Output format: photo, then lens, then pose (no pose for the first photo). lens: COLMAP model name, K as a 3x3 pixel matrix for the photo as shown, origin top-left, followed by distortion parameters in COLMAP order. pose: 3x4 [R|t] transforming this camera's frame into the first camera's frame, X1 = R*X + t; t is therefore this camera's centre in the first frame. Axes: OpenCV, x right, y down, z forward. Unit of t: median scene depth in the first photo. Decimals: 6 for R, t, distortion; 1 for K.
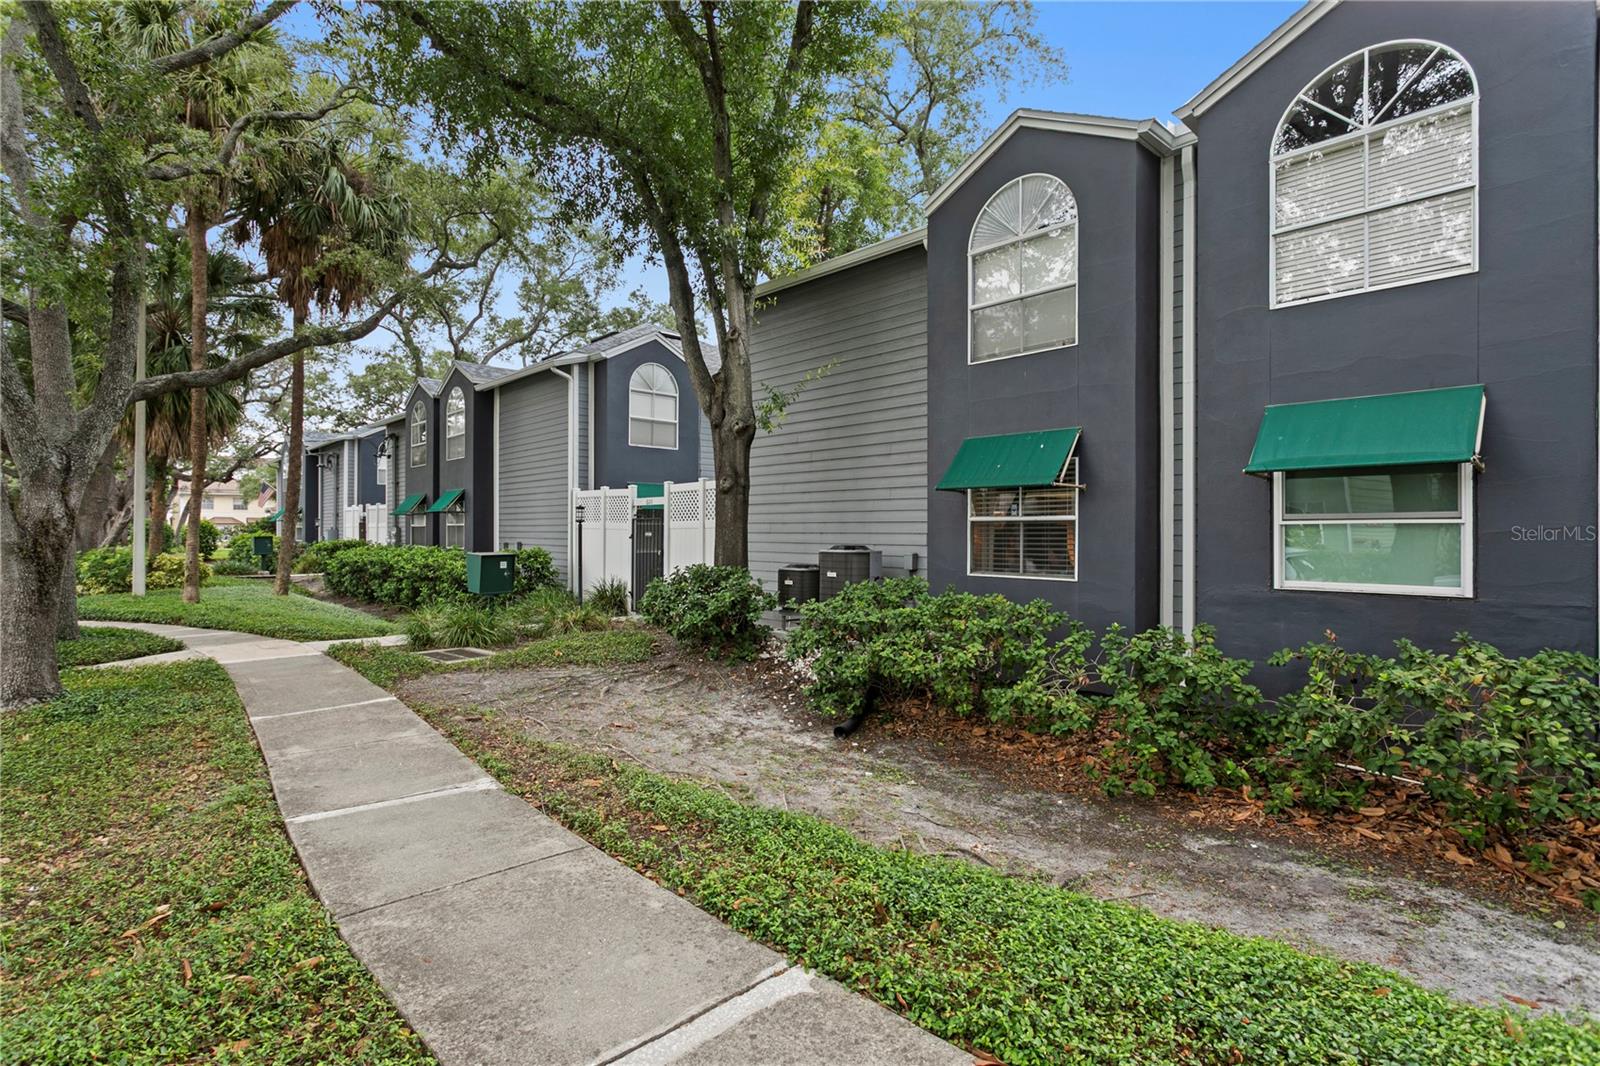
lens RADIAL K [[821.8, 0, 779.9], [0, 821.8, 526.9], [0, 0, 1]] dist [-0.003013, -0.000866]
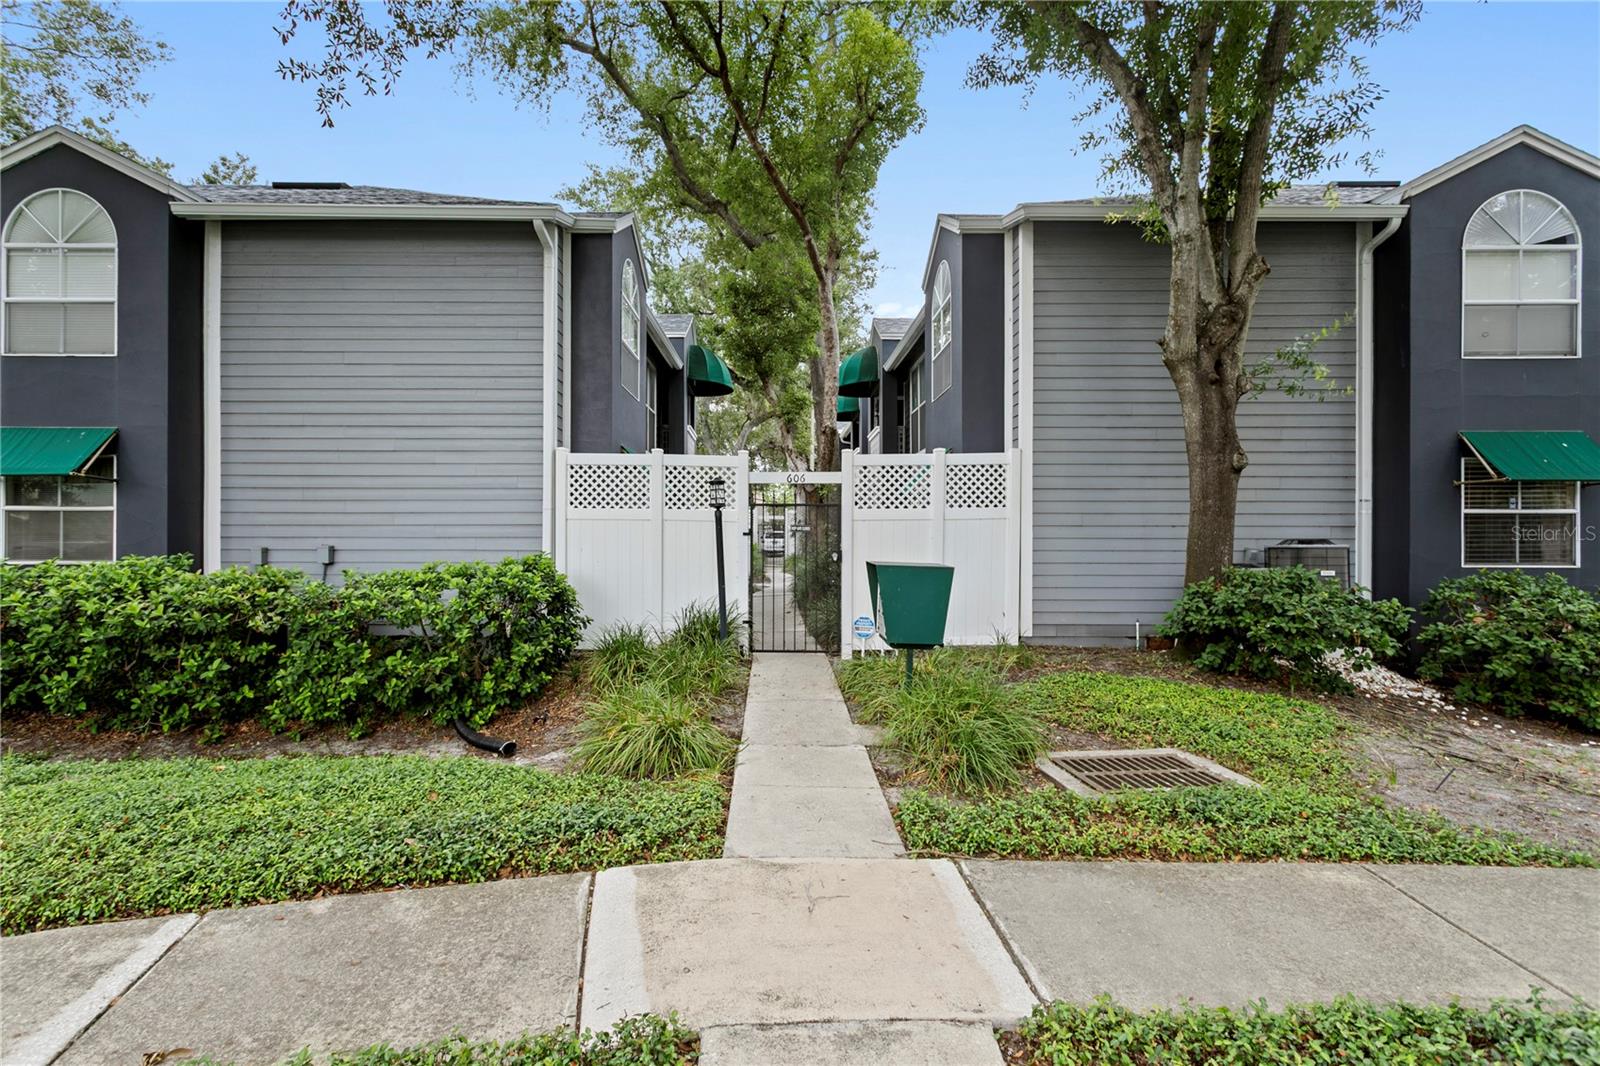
lens RADIAL K [[757.2, 0, 775.9], [0, 757.2, 529.2], [0, 0, 1]] dist [0.004949, 0.000392]
pose [[0.653449, 0.003947, 0.756960, -1.022161], [-0.004619, 0.999989, -0.001228, 0.016976], [-0.756956, -0.002694, 0.653460, 1.026420]]
